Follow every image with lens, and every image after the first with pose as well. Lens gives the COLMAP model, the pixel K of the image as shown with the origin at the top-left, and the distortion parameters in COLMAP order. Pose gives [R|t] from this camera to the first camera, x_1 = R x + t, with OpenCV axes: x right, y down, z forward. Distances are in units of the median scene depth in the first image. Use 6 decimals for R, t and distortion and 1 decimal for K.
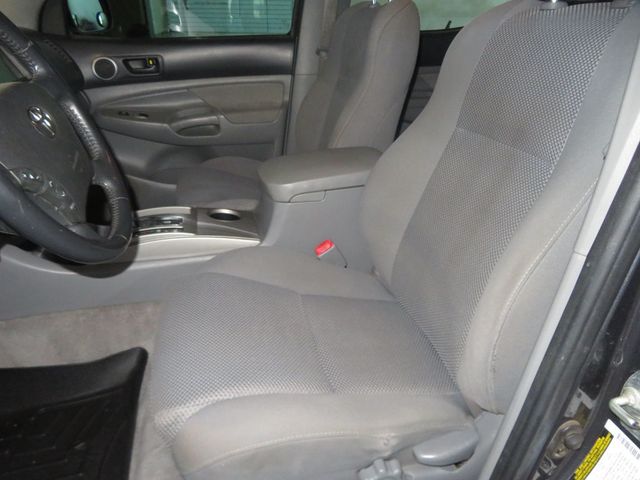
lens RADIAL K [[465.6, 0, 323.8], [0, 465.6, 237.1], [0, 0, 1]] dist [-0.006264, 0.005459]
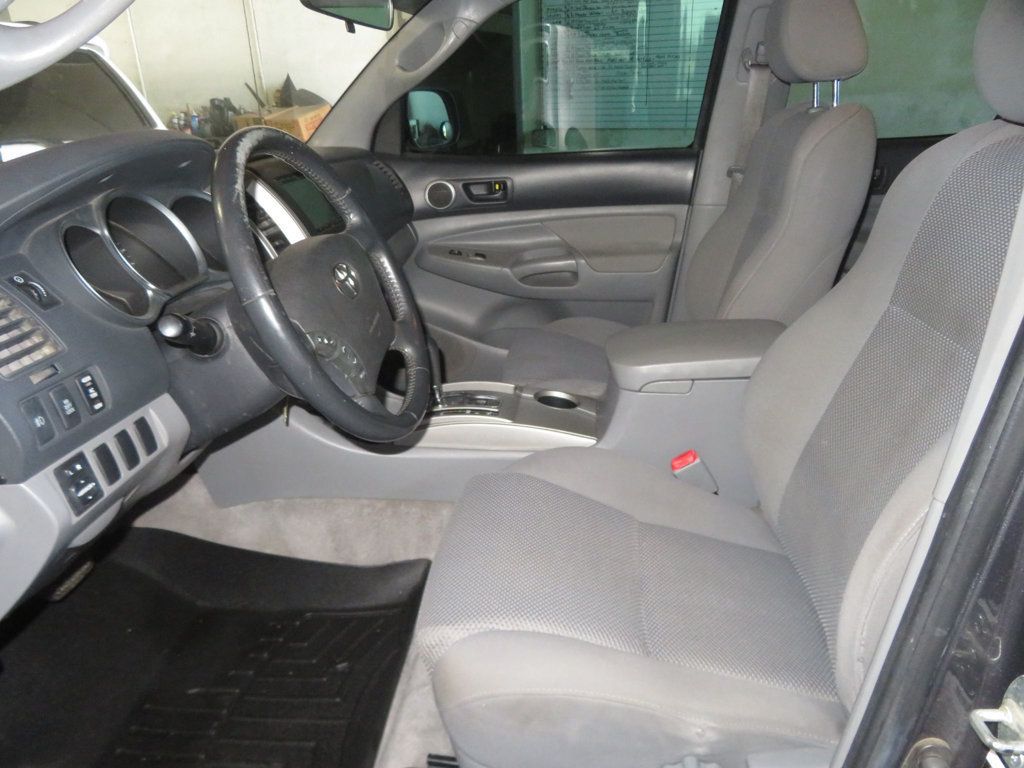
lens RADIAL K [[745.0, 0, 514.5], [0, 745.0, 376.2], [0, 0, 1]] dist [-0.006264, 0.005459]
pose [[0.941156, 0.088887, -0.326076, 0.125071], [-0.114890, 0.991483, -0.061334, -0.005474], [0.317847, 0.095188, 0.943352, -0.161396]]
